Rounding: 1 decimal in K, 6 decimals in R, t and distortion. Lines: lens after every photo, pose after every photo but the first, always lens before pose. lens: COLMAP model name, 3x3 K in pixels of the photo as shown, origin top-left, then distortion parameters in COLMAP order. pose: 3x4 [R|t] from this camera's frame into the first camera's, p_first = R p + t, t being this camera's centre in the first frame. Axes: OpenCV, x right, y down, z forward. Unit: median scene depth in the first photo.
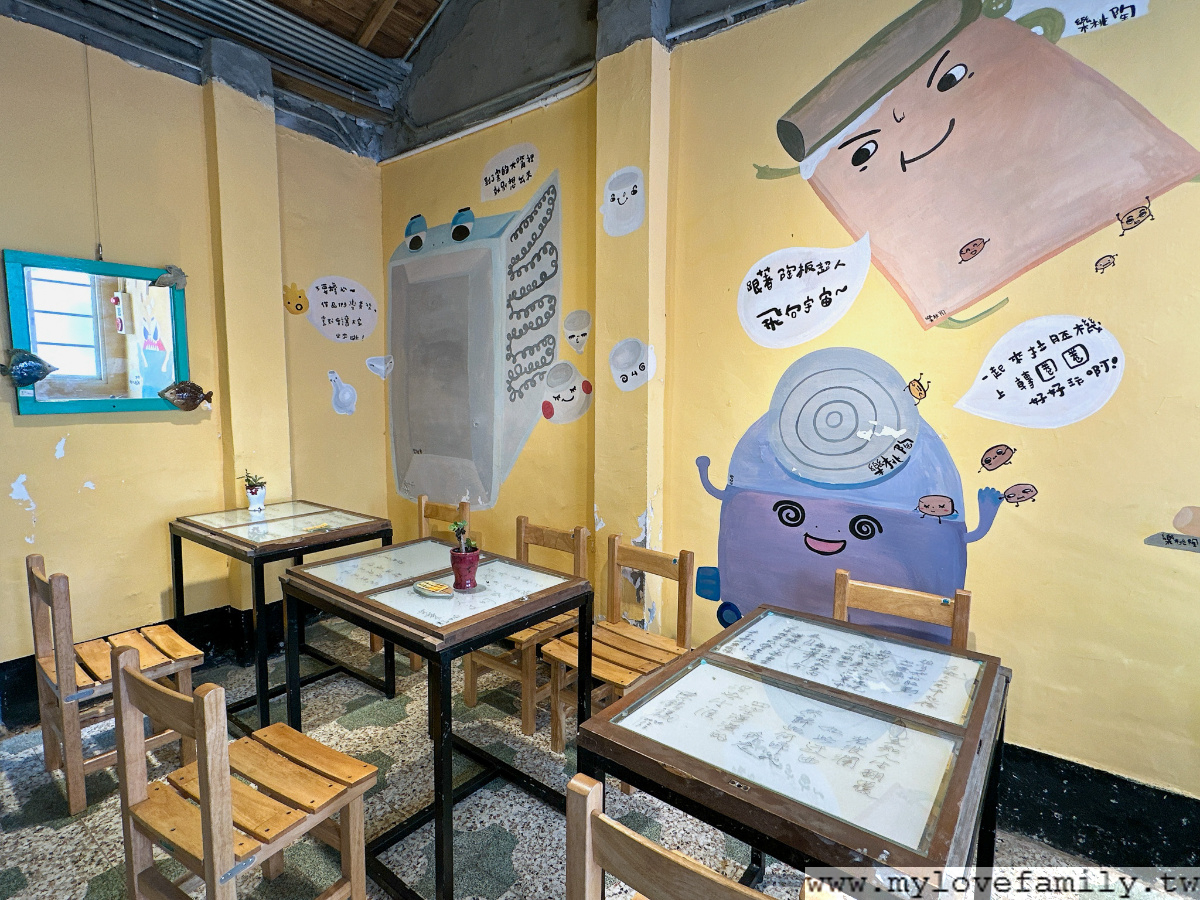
lens RADIAL K [[601.6, 0, 600.5], [0, 601.6, 450.5], [0, 0, 1]] dist [-0.000443, -0.001914]
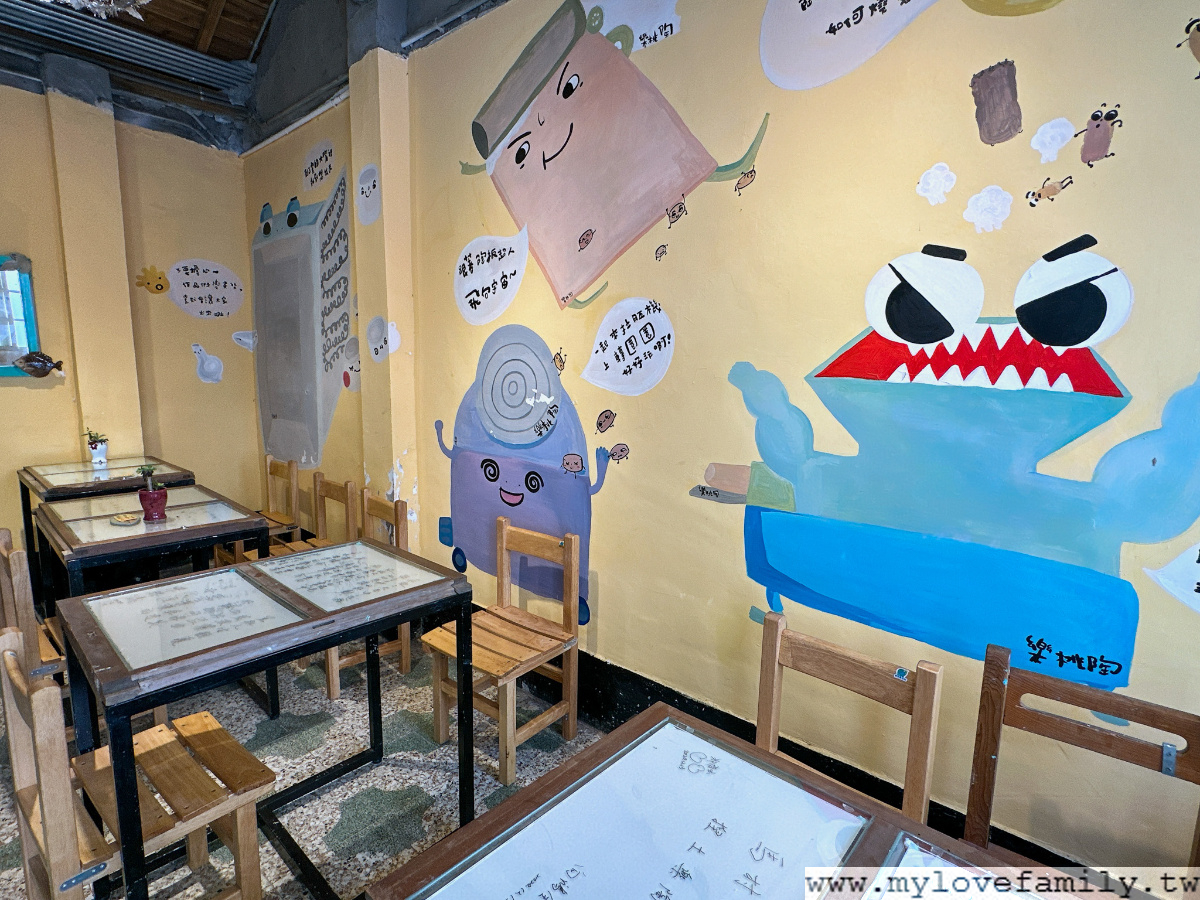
lens RADIAL K [[601.6, 0, 599.2], [0, 601.6, 449.7], [0, 0, 1]] dist [-0.000443, -0.001914]
pose [[0.997730, 0.016511, -0.065279, 0.602293], [-0.013967, 0.999132, 0.039245, 0.017834], [0.065870, -0.038244, 0.997095, -0.130836]]
